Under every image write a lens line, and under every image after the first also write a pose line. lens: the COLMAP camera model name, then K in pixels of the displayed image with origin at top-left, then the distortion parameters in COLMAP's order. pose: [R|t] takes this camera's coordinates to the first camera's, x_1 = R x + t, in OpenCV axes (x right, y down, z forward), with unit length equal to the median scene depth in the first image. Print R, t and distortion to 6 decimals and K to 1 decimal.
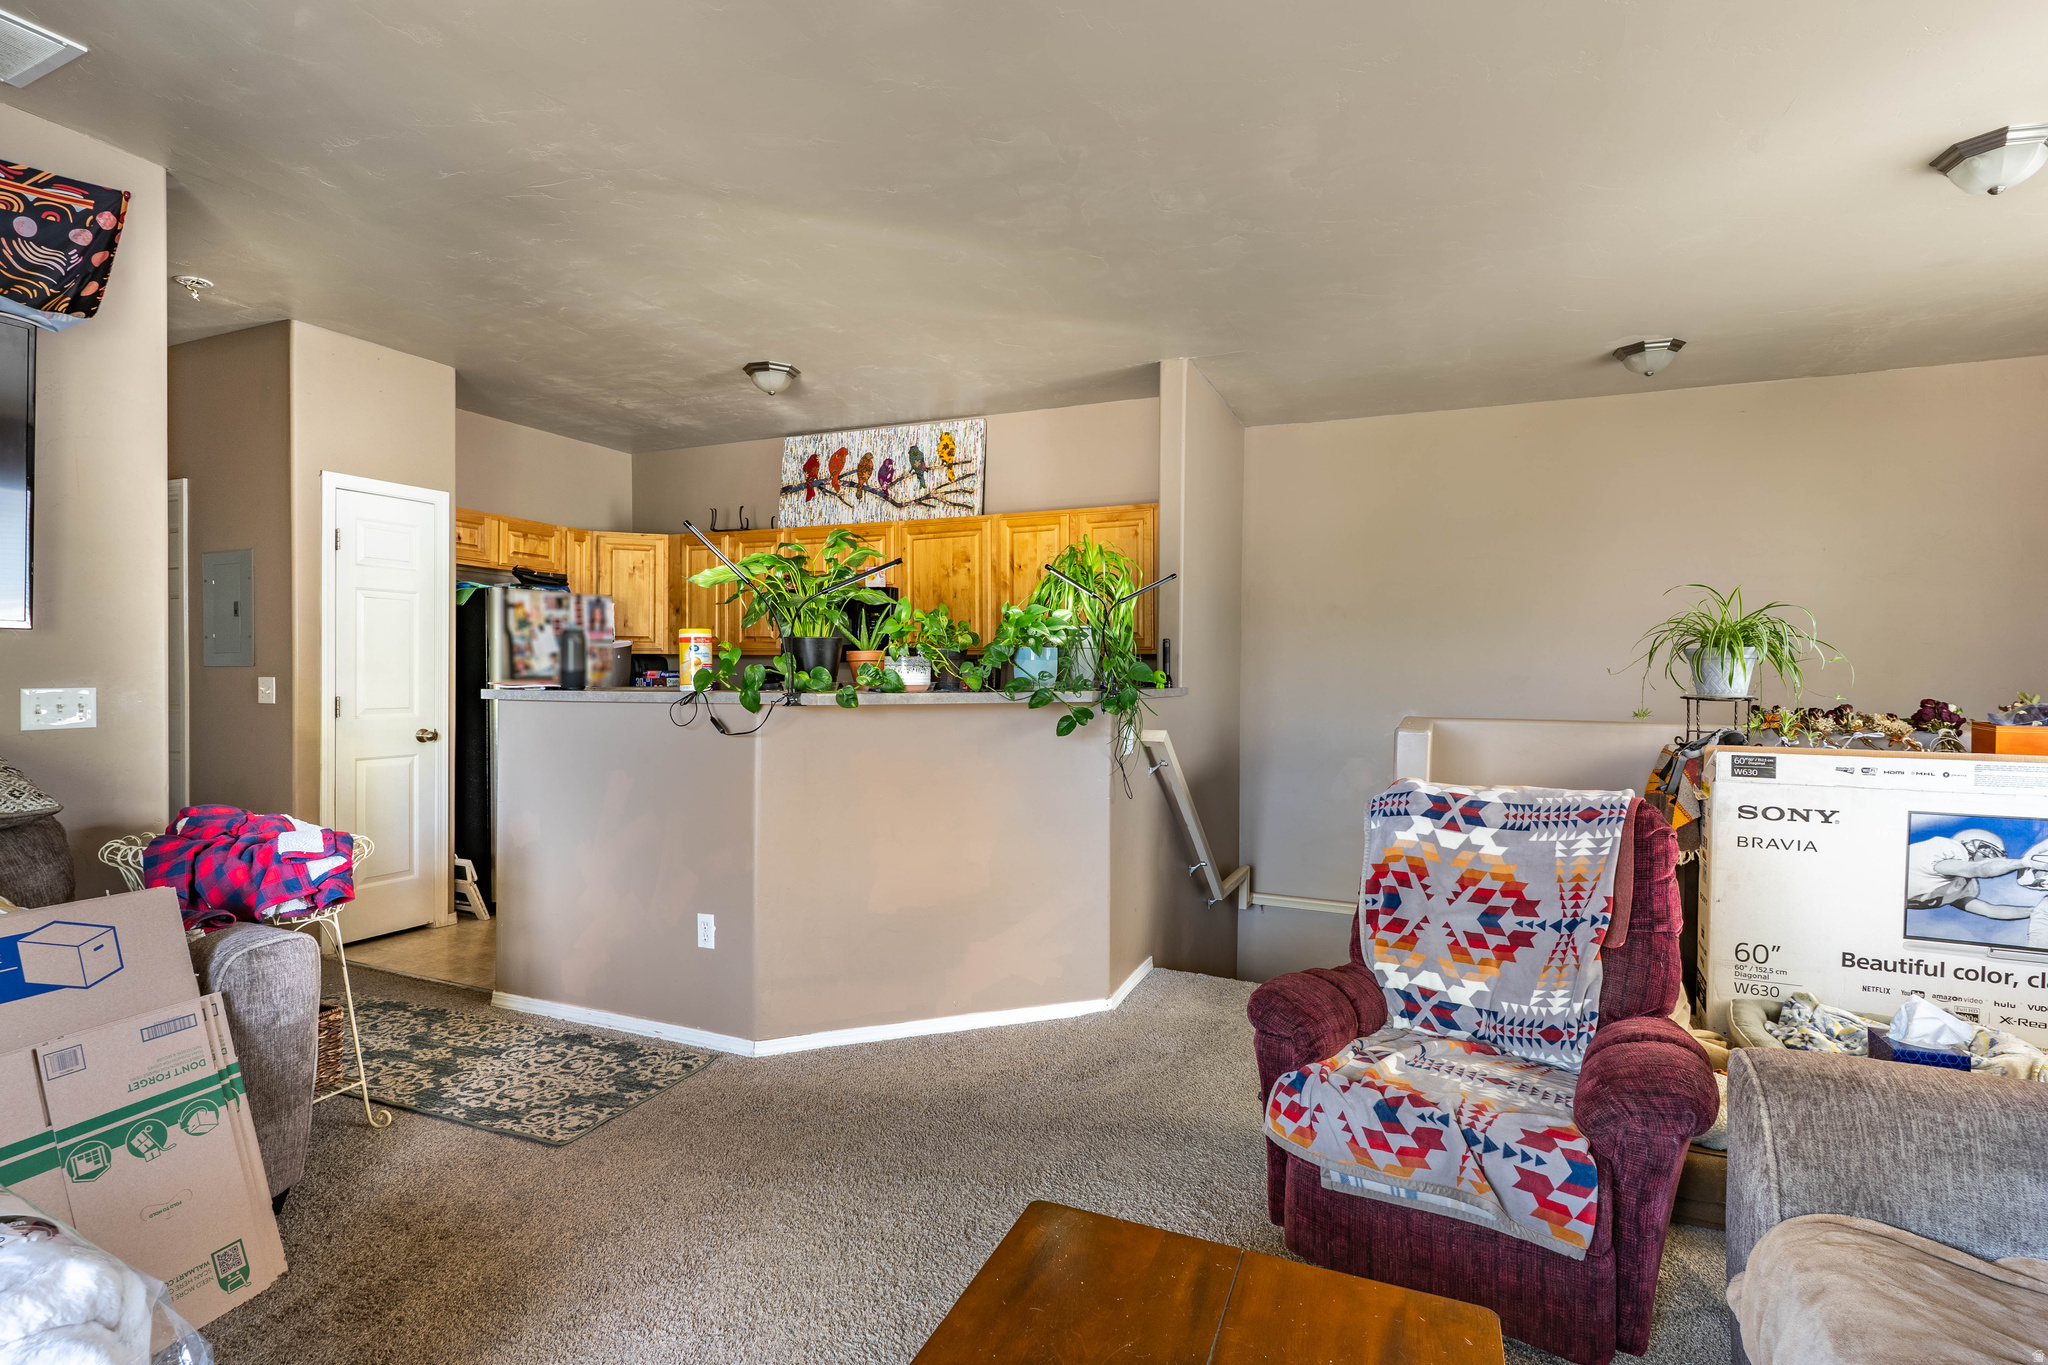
lens RADIAL K [[984.2, 0, 1024.0], [0, 984.2, 682.5], [0, 0, 1]] dist [-0.003067, -0.000707]
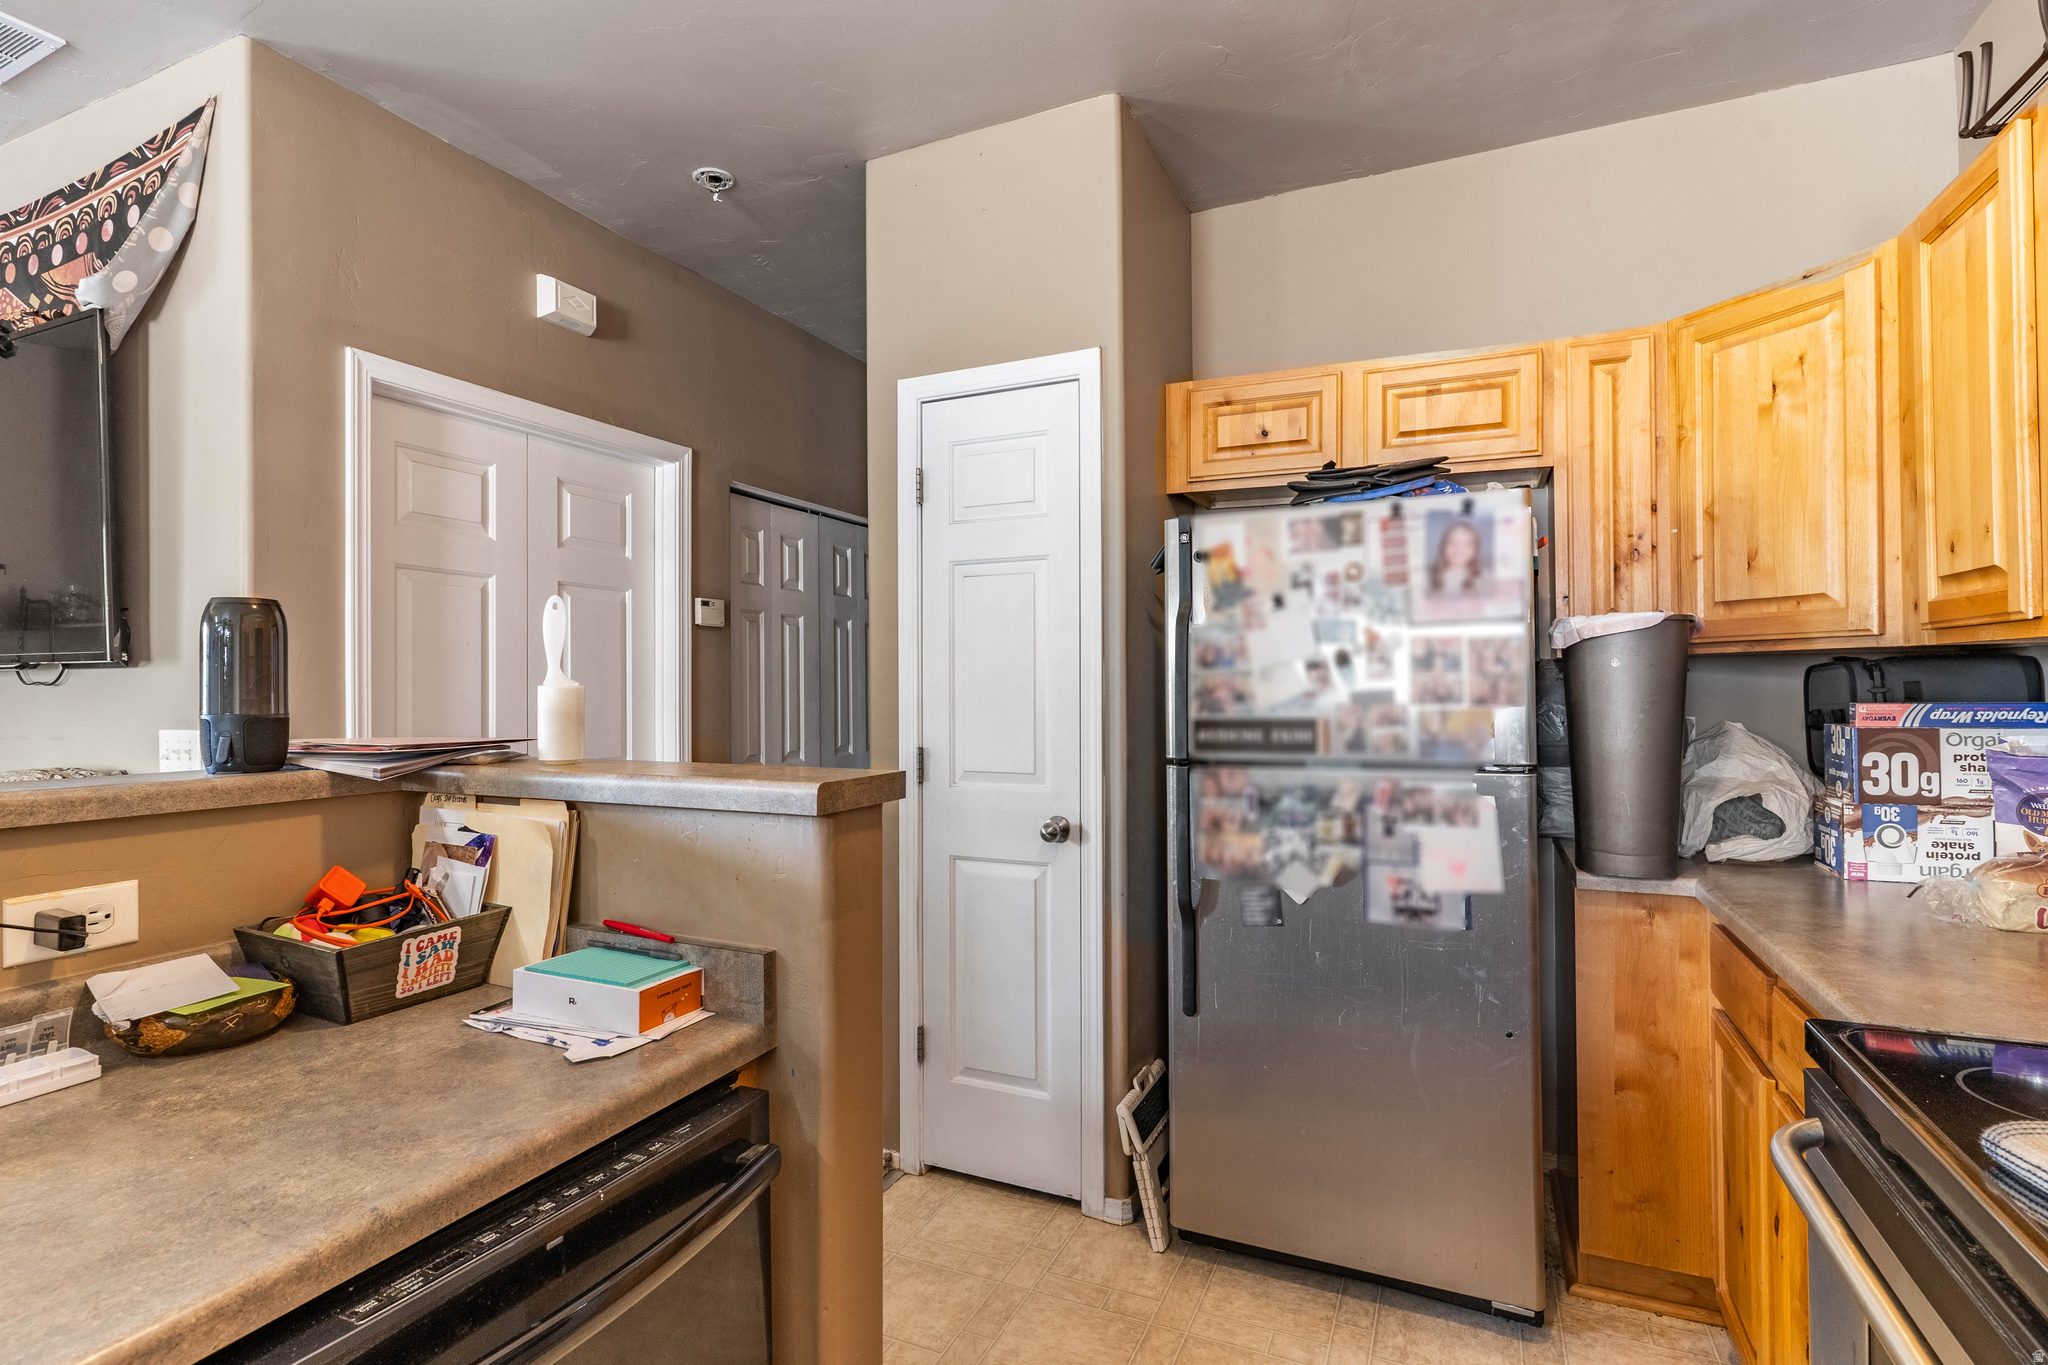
lens RADIAL K [[984.2, 0, 1024.0], [0, 984.2, 682.5], [0, 0, 1]] dist [-0.003067, -0.000707]
pose [[-0.025978, -0.012799, -0.999581, -0.081491], [-0.007676, 0.999891, -0.012604, -0.015523], [0.999633, 0.007346, -0.026073, 0.918319]]
